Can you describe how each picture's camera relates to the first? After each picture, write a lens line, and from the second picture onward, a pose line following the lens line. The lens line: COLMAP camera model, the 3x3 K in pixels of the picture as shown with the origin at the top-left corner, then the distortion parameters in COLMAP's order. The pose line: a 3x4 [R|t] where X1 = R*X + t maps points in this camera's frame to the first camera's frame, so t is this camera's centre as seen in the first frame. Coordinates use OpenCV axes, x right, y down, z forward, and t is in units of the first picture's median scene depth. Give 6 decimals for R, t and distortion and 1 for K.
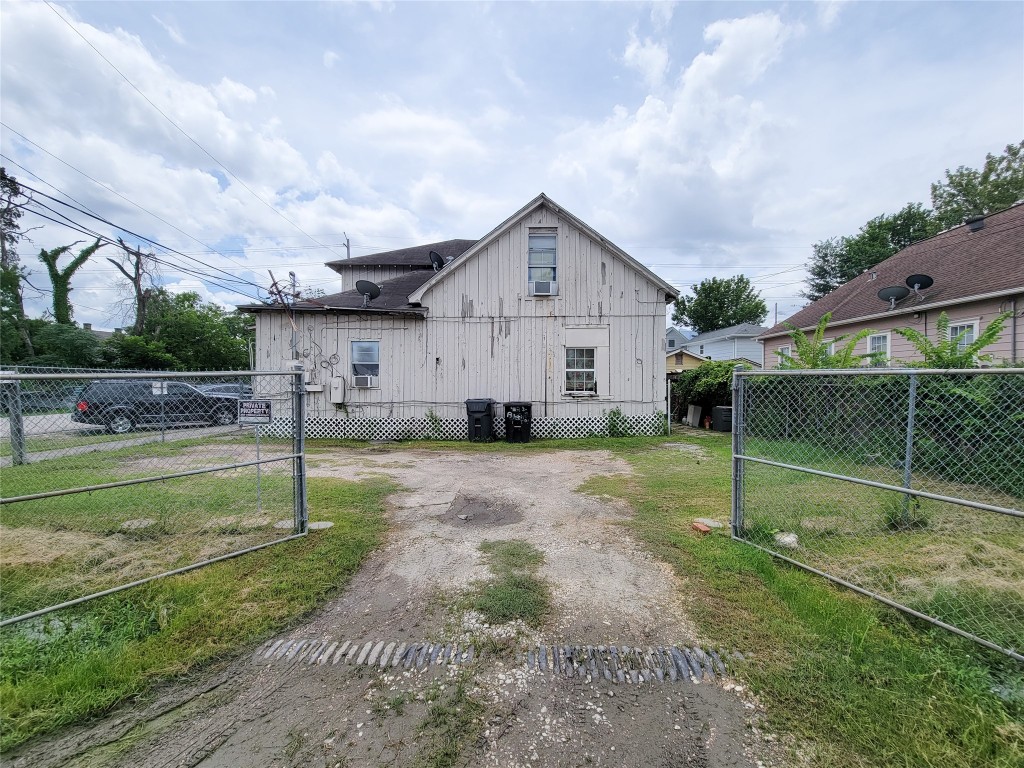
lens RADIAL K [[421.2, 0, 513.8], [0, 421.2, 384.4], [0, 0, 1]] dist [0.000721, -0.000195]
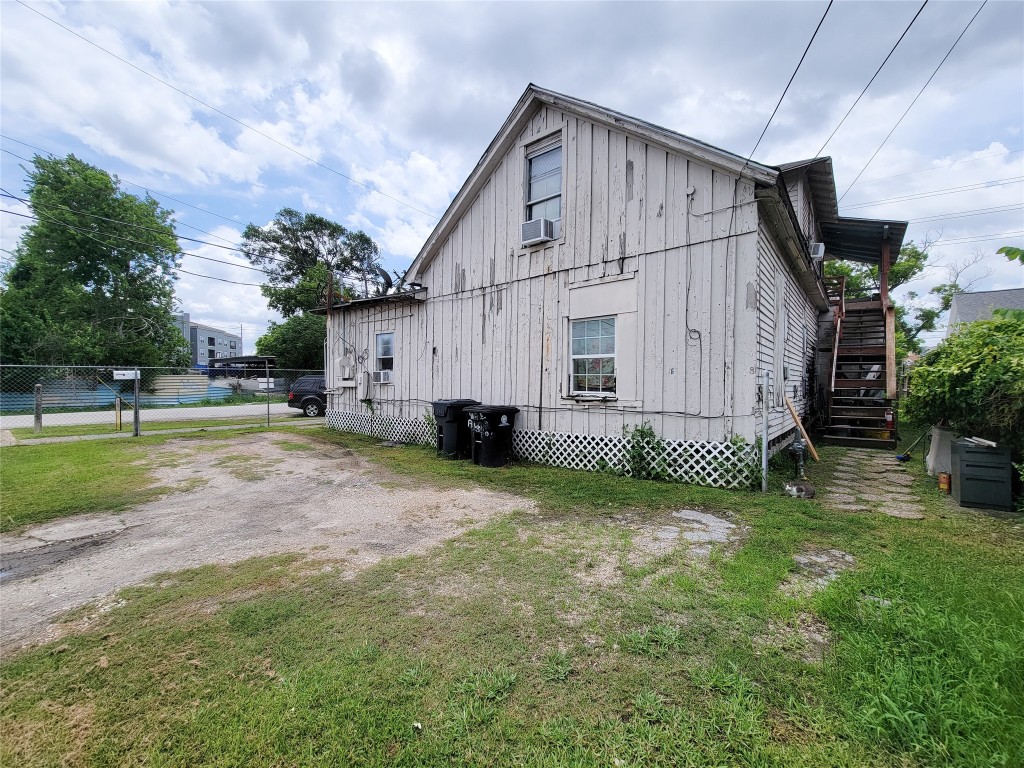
lens RADIAL K [[421.2, 0, 511.7], [0, 421.2, 383.8], [0, 0, 1]] dist [0.000721, -0.000195]
pose [[0.756435, 0.006553, -0.654036, 0.465484], [0.001103, 0.999936, 0.011295, -0.001630], [0.654067, -0.009265, 0.756379, 0.480620]]
